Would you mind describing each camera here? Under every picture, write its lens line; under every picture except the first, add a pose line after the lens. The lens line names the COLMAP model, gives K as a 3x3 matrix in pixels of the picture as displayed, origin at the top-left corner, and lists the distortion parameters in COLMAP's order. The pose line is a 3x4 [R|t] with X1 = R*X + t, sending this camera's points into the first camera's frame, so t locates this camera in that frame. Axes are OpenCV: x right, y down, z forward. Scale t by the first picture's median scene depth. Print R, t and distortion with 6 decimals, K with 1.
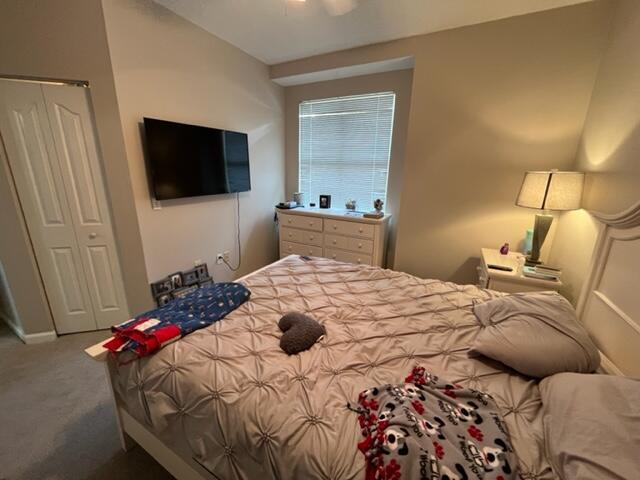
lens RADIAL K [[255.5, 0, 320.0], [0, 255.5, 240.0], [0, 0, 1]] dist [-0.001663, -0.000197]
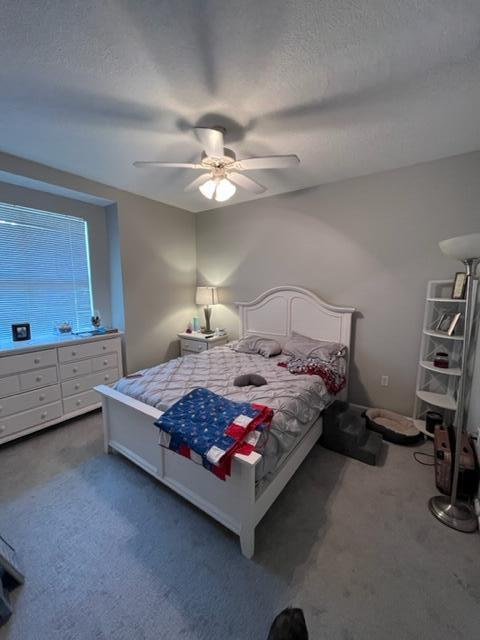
lens RADIAL K [[258.5, 0, 240.8], [0, 258.5, 318.6], [0, 0, 1]] dist [-0.002601, -0.000495]
pose [[0.115315, -0.150476, 0.981865, -0.784556], [0.267986, 0.956520, 0.115118, -0.121938], [-0.956497, 0.249852, 0.150626, 0.301723]]
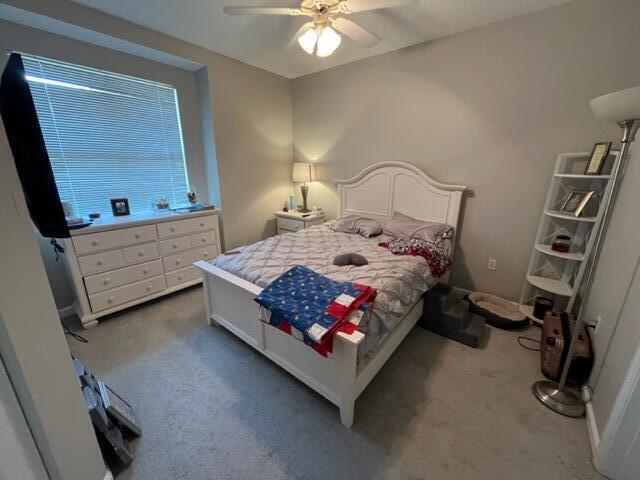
lens RADIAL K [[258.5, 0, 318.7], [0, 258.5, 238.7], [0, 0, 1]] dist [-0.002601, -0.000495]
pose [[0.179143, -0.290744, 0.939881, -0.748429], [0.264268, 0.934445, 0.238693, -0.107563], [-0.947666, 0.205620, 0.244233, 0.329892]]
